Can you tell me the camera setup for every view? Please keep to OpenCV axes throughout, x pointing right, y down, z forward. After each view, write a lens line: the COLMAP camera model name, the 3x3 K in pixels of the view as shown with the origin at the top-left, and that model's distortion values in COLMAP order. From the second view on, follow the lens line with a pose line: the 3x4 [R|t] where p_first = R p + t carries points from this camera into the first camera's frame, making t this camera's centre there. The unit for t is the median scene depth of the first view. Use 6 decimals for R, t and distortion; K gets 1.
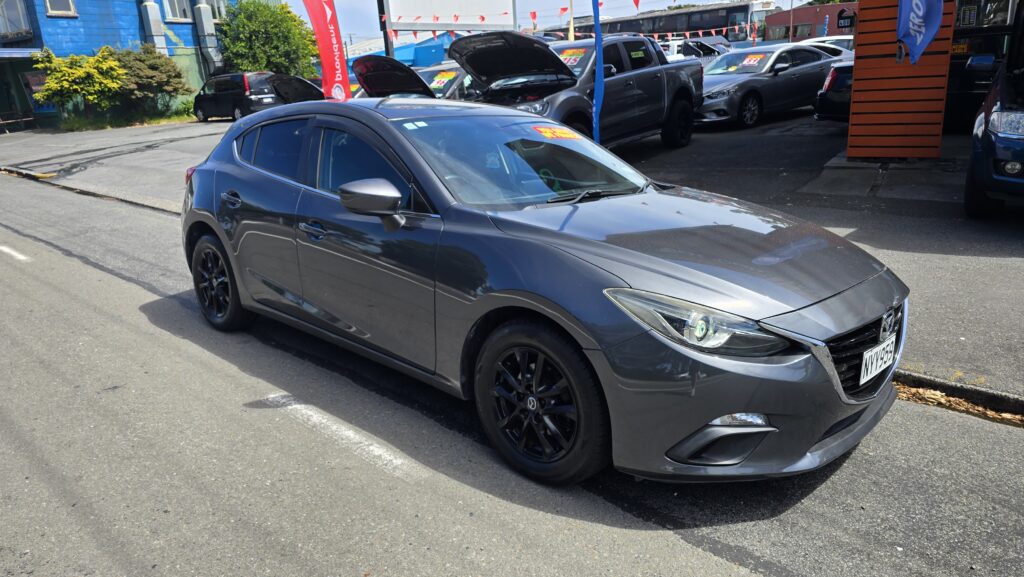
lens RADIAL K [[689.1, 0, 508.8], [0, 689.1, 283.2], [0, 0, 1]] dist [0.048549, -0.038843]
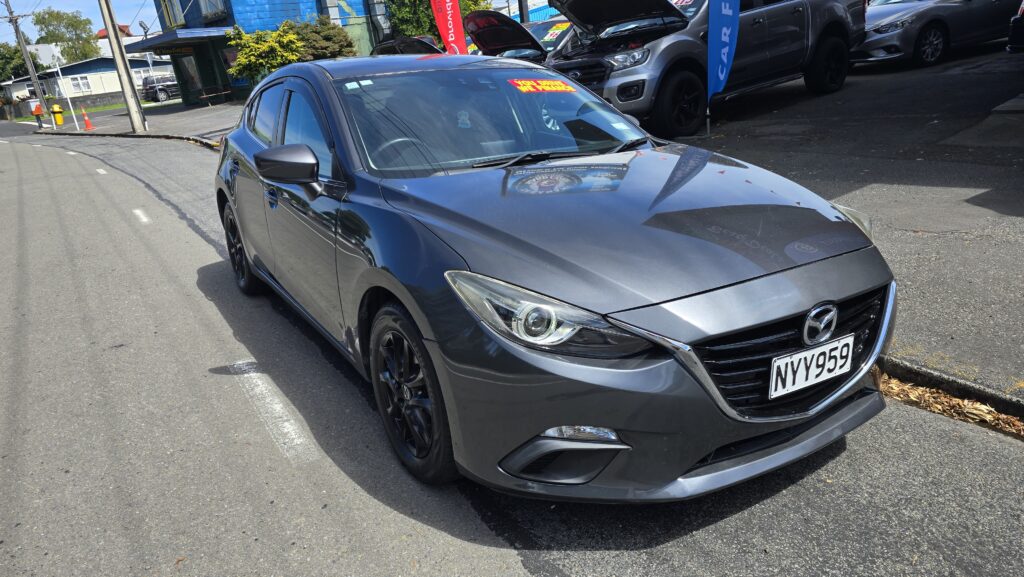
lens RADIAL K [[689.1, 0, 502.1], [0, 689.1, 299.4], [0, 0, 1]] dist [0.048549, -0.038843]
pose [[0.966939, 0.033978, -0.252732, 0.094323], [-0.013605, 0.996546, 0.081925, -0.006002], [0.254643, -0.075778, 0.964062, 0.040910]]
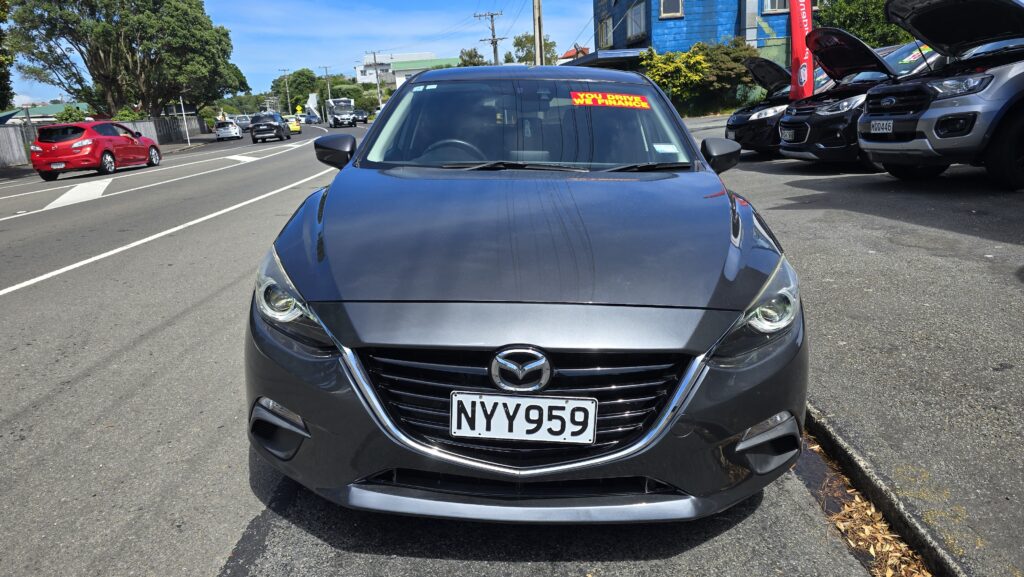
lens RADIAL K [[689.1, 0, 495.7], [0, 689.1, 291.6], [0, 0, 1]] dist [0.048549, -0.038843]
pose [[0.659868, 0.201755, -0.723788, 0.240836], [-0.186979, 0.977066, 0.101889, -0.018523], [0.727745, 0.068099, 0.682458, 0.128267]]
